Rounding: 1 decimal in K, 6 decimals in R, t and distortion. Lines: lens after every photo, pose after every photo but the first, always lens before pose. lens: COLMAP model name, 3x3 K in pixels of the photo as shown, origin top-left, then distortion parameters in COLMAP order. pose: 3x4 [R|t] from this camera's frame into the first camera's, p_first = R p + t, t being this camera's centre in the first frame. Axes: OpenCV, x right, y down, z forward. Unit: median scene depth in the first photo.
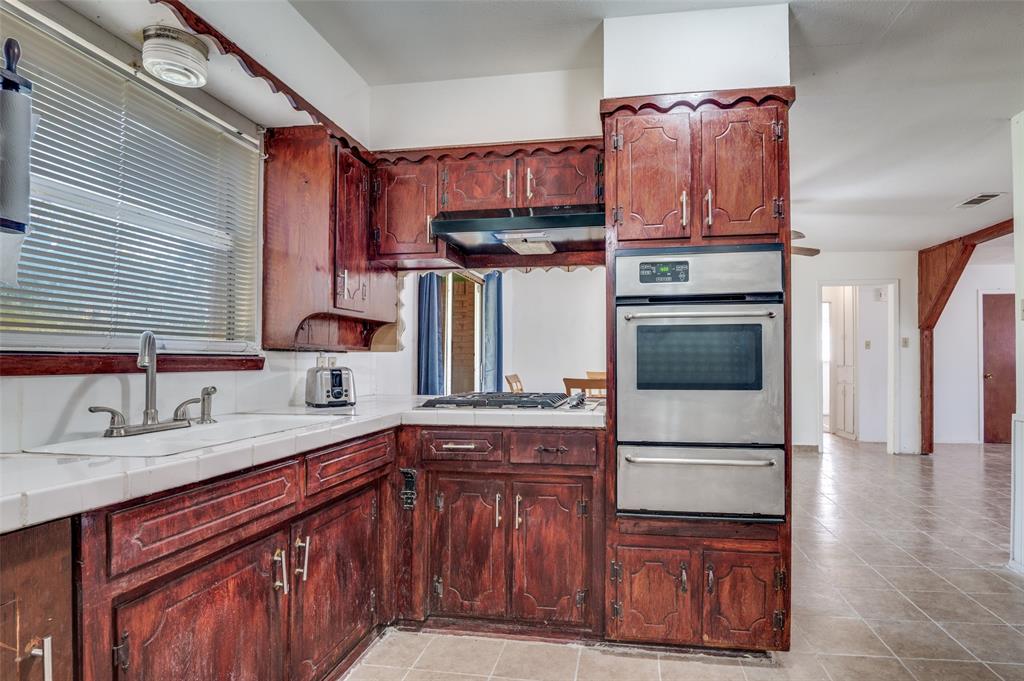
lens RADIAL K [[461.1, 0, 574.5], [0, 461.1, 359.8], [0, 0, 1]] dist [-0.015482, -0.000026]
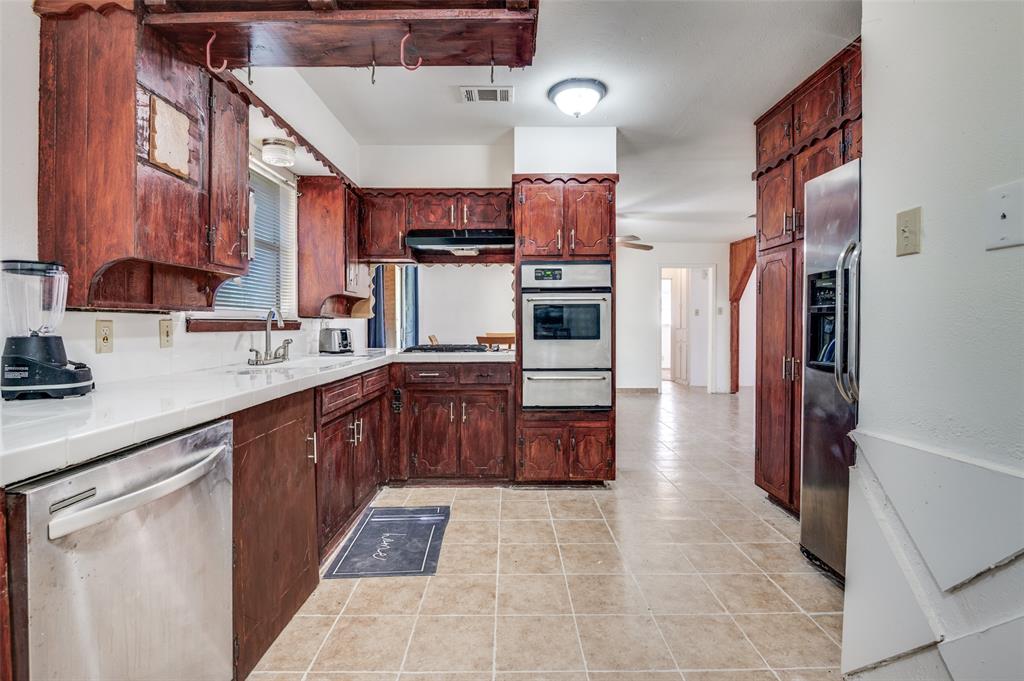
lens RADIAL K [[460.2, 0, 513.1], [0, 460.2, 335.2], [0, 0, 1]] dist [-0.015457, -0.000109]
pose [[0.991233, -0.004383, 0.132056, -0.167907], [0.001380, 0.999738, 0.022827, 0.005070], [-0.132121, -0.022445, 0.990979, -0.715680]]
